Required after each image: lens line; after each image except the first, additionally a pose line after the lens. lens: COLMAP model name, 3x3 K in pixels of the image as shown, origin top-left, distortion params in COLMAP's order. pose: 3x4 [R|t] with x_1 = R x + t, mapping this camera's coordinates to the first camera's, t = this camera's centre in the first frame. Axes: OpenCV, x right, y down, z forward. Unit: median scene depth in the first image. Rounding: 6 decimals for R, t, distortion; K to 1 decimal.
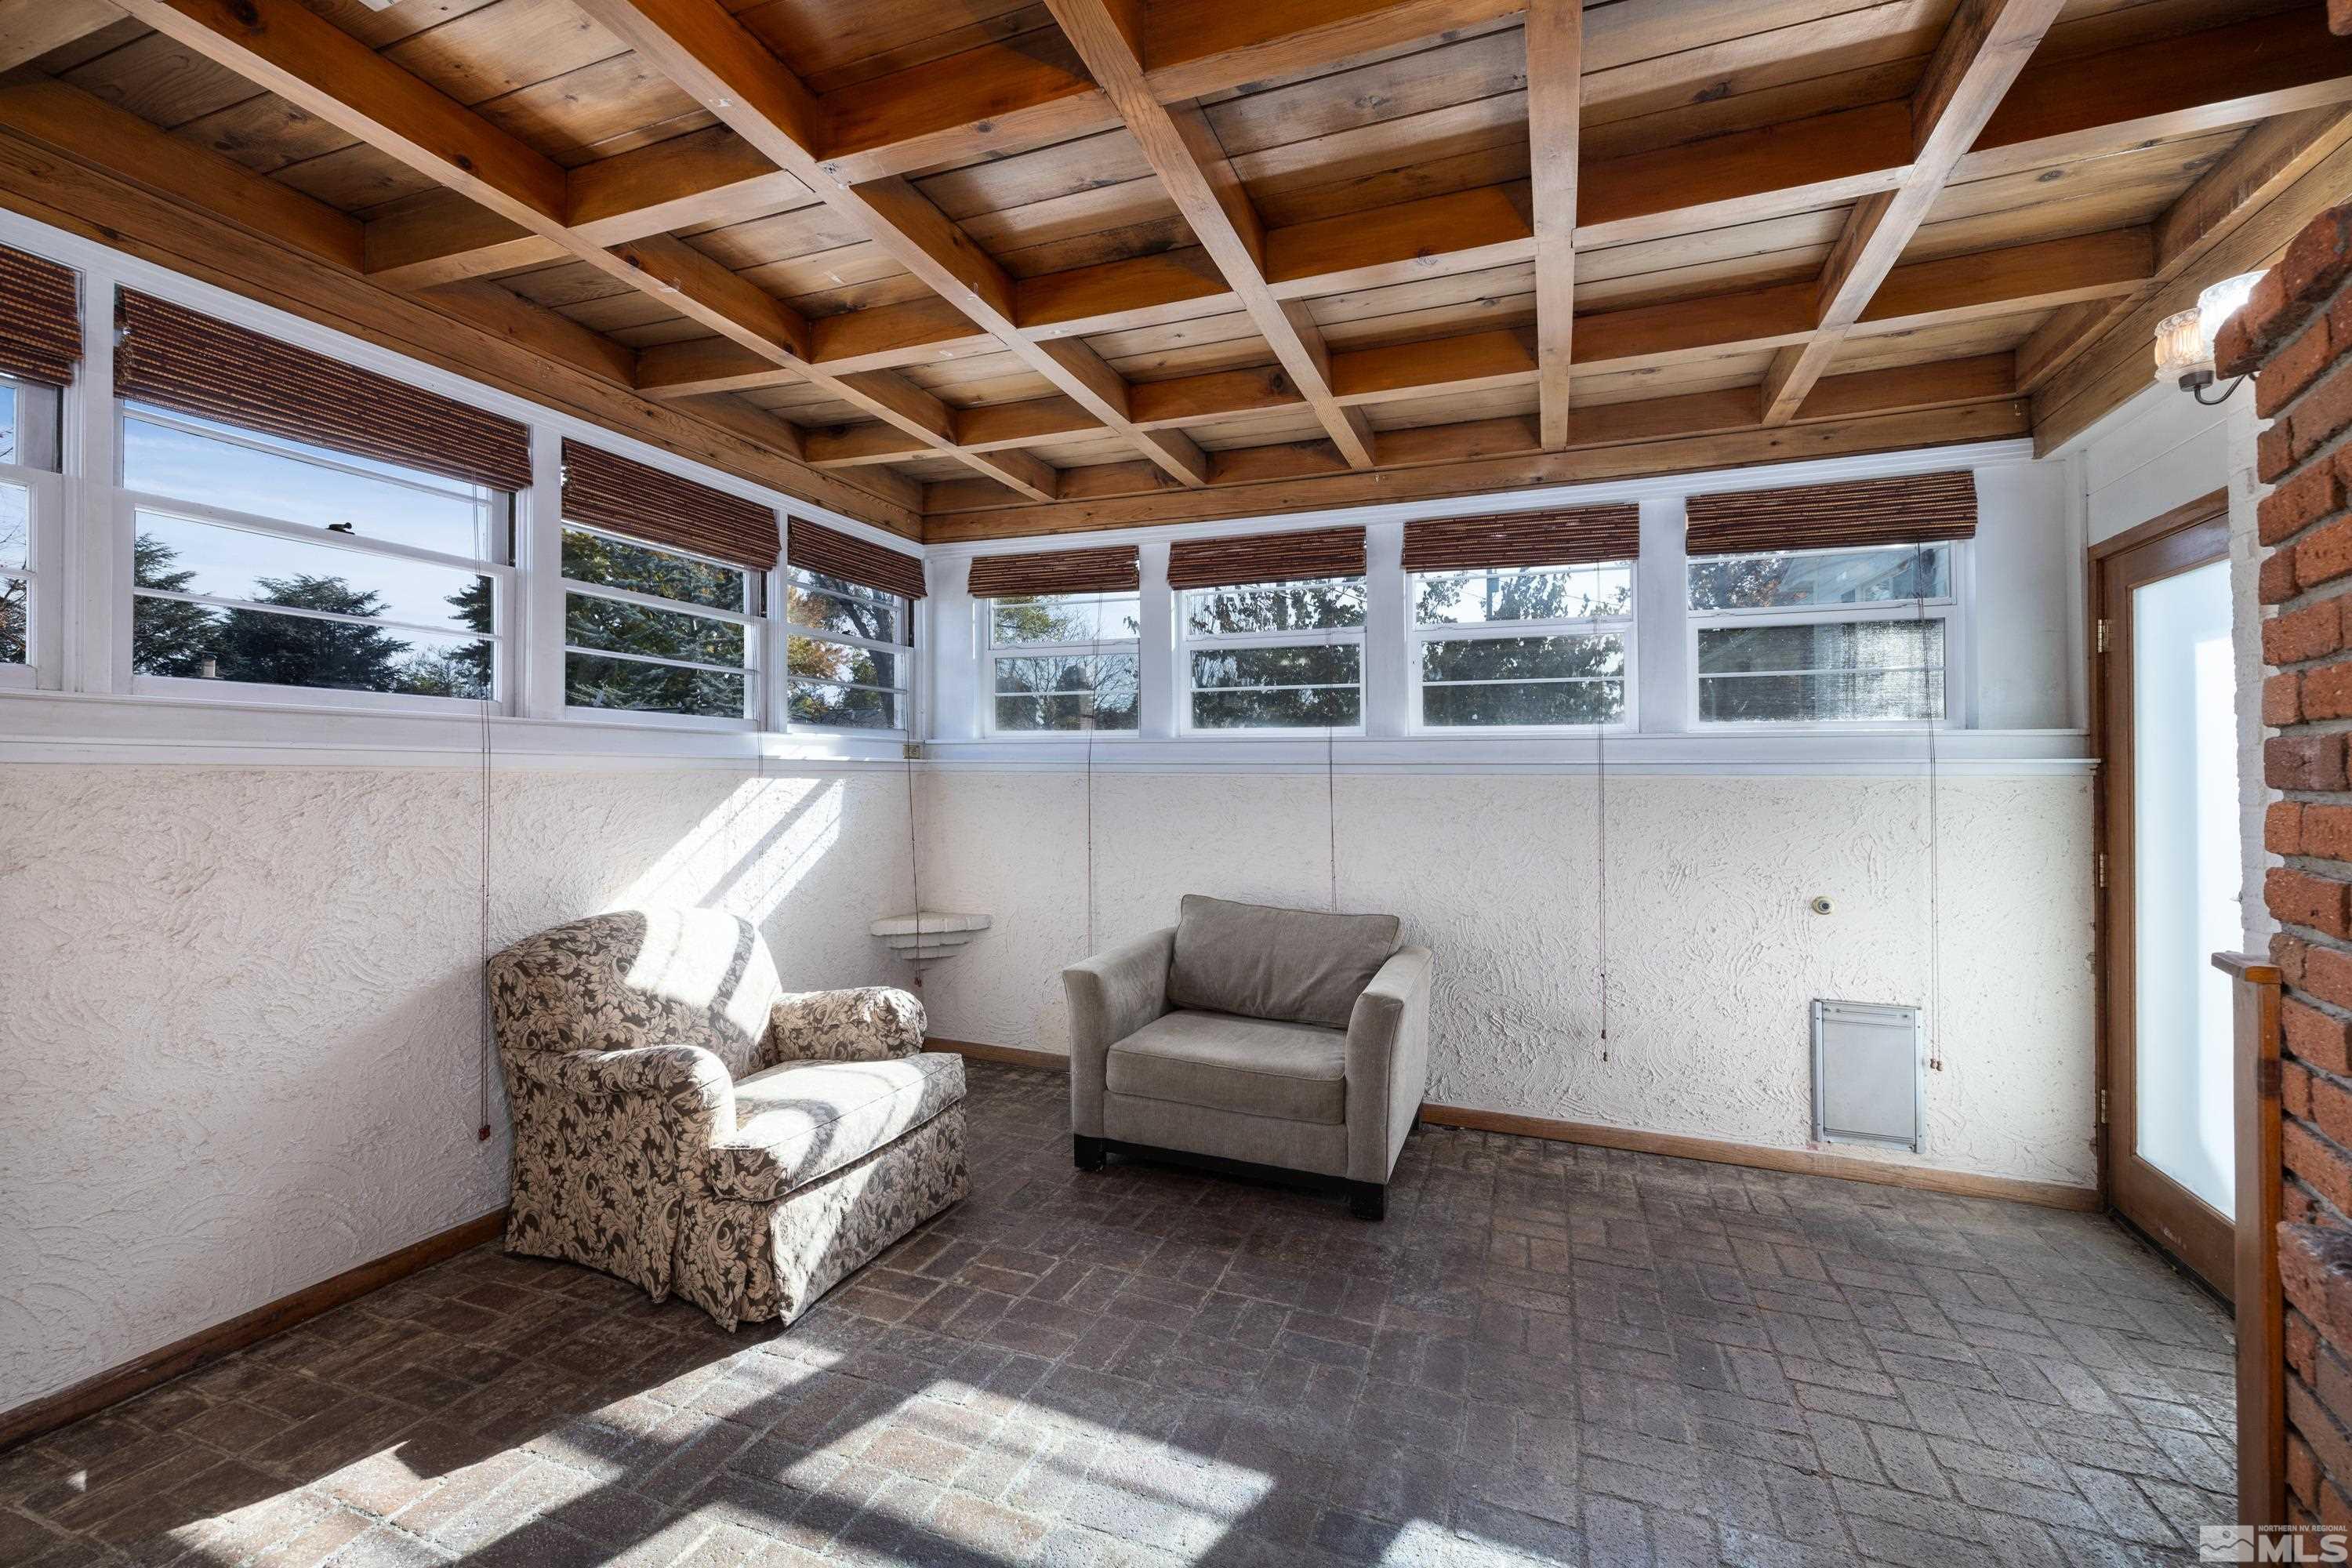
lens RADIAL K [[991.3, 0, 1165.9], [0, 991.3, 783.9], [0, 0, 1]] dist [0.007497, -0.000806]
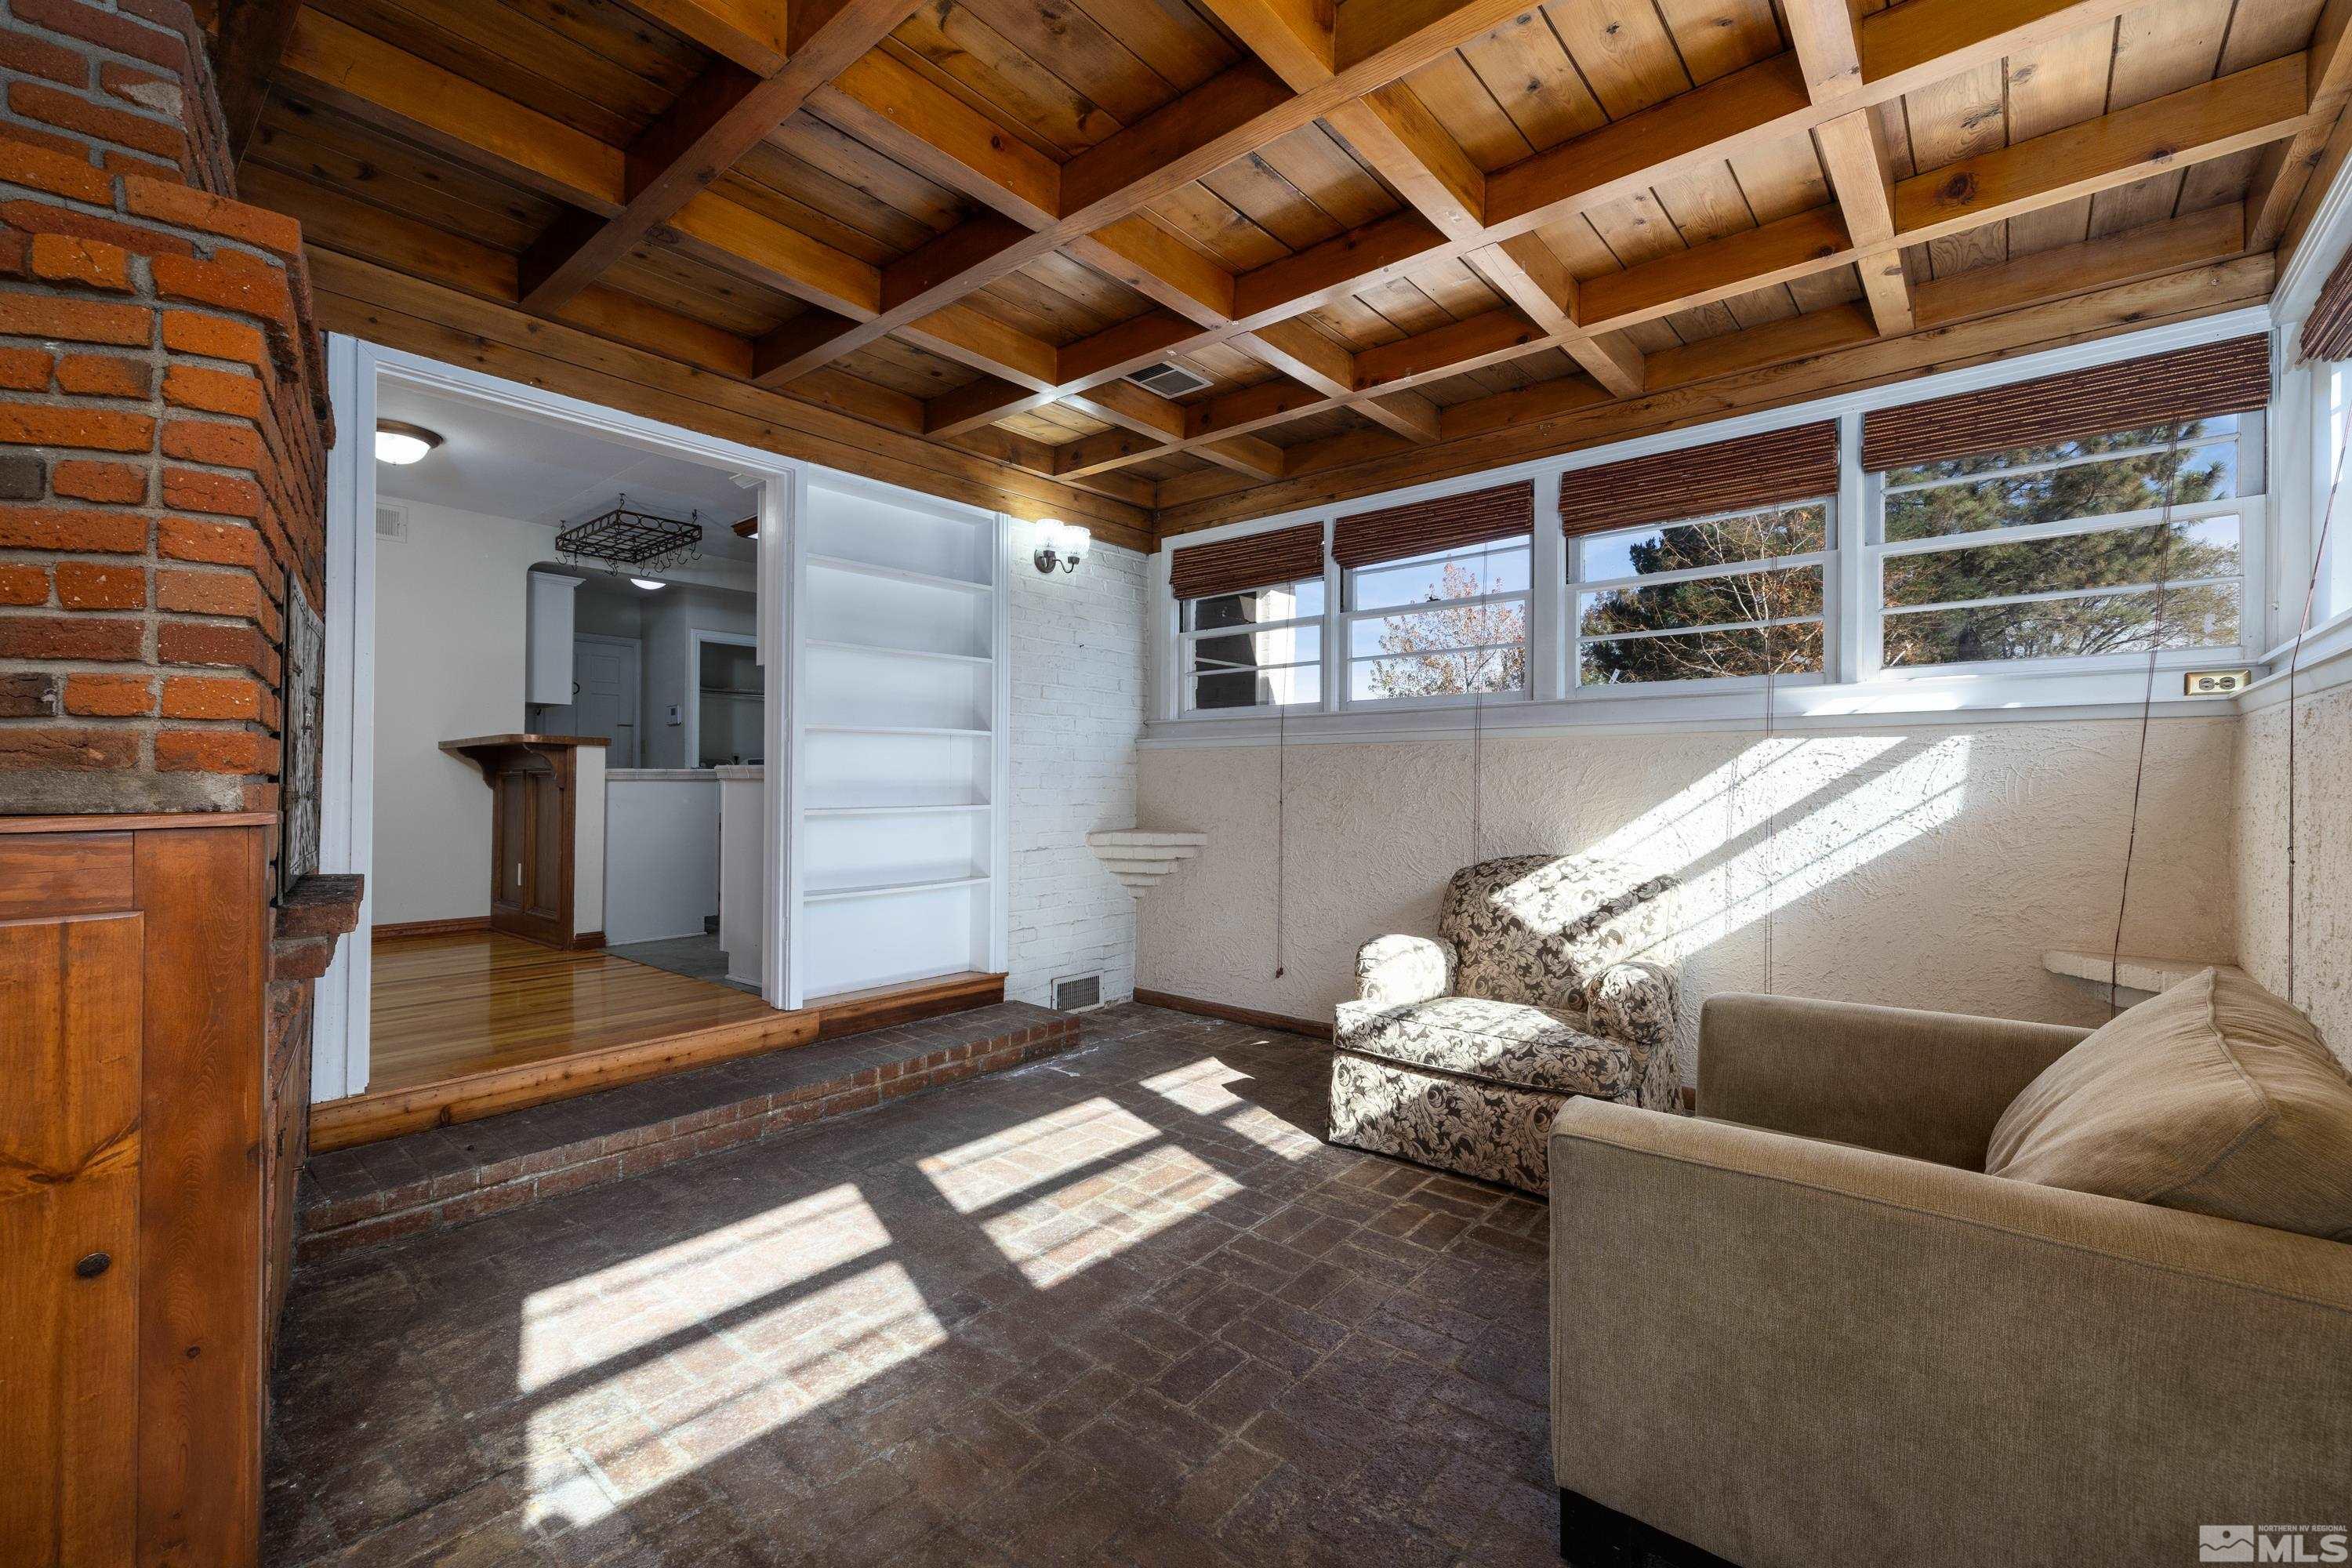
lens RADIAL K [[991.3, 0, 1184.3], [0, 991.3, 797.9], [0, 0, 1]] dist [0.007497, -0.000806]
pose [[-0.317325, 0.006355, -0.948296, 0.775459], [-0.010837, 0.999888, 0.010327, 0.056112], [0.948255, 0.013554, -0.317221, 1.002819]]
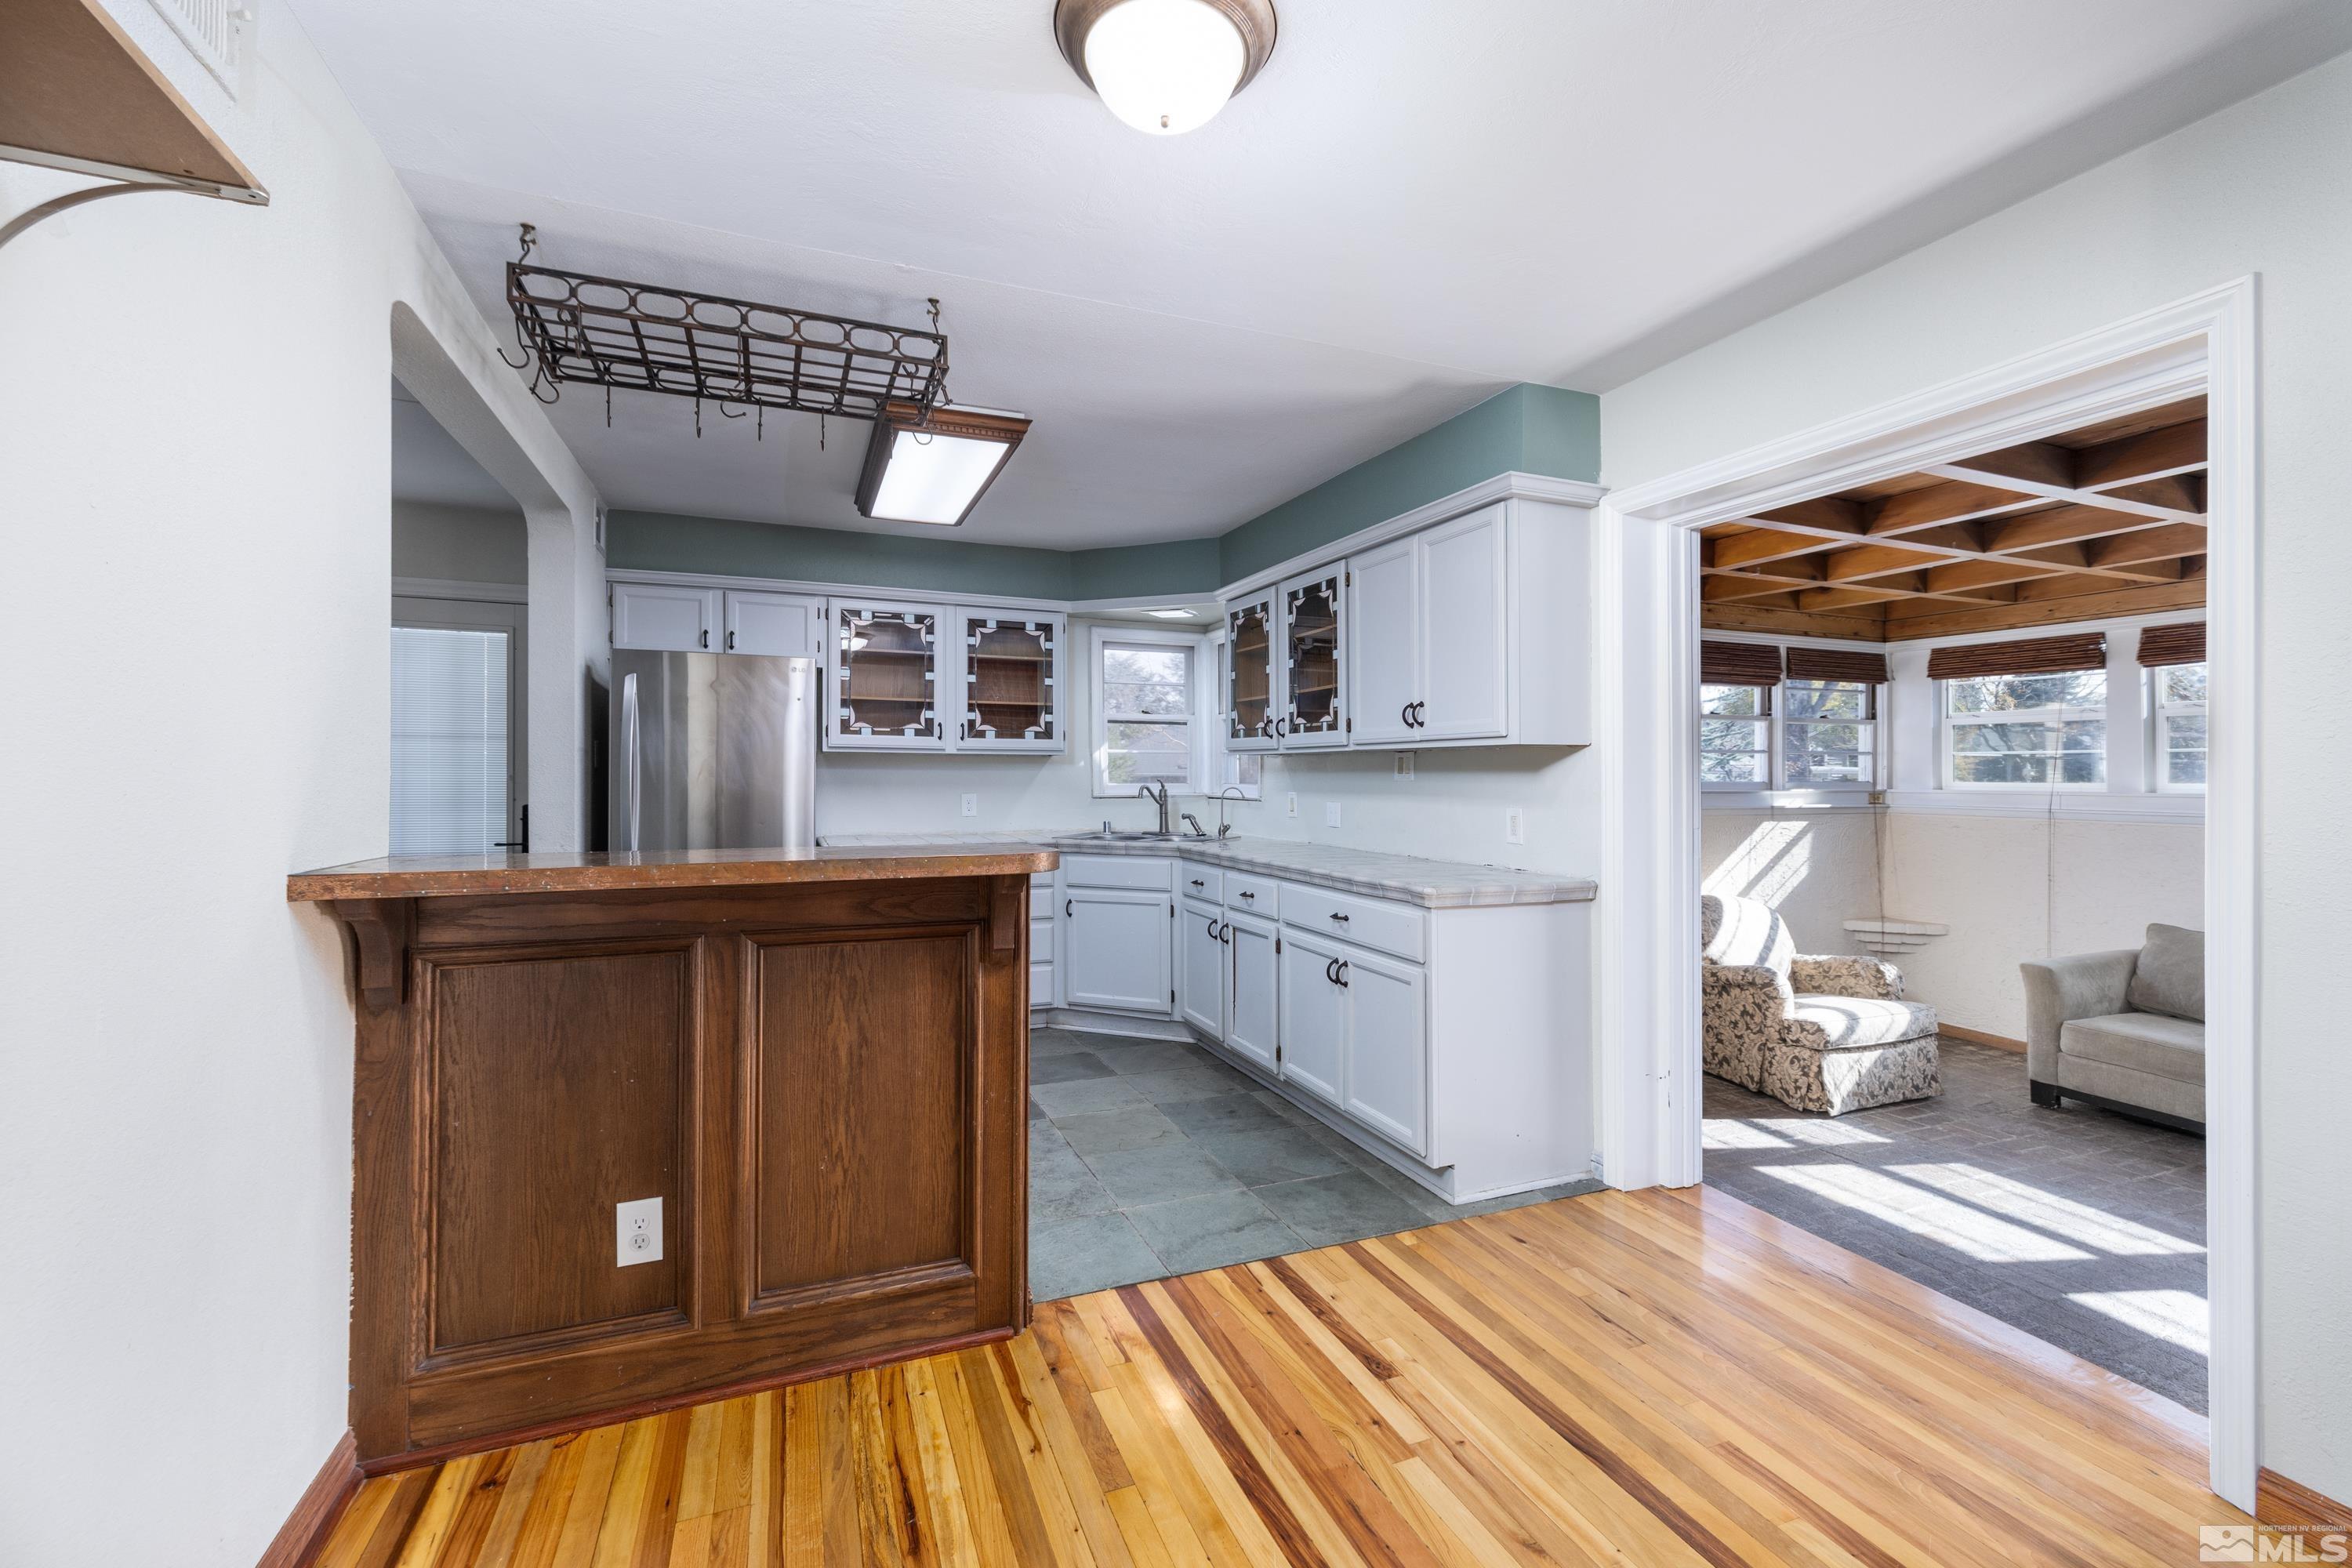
lens RADIAL K [[991.3, 0, 1176.2], [0, 991.3, 784.8], [0, 0, 1]] dist [0.007497, -0.000806]
pose [[0.691406, 0.004631, -0.722451, 0.106328], [-0.008642, 0.999961, -0.001861, -0.067101], [0.722414, 0.007530, 0.691419, -1.021897]]
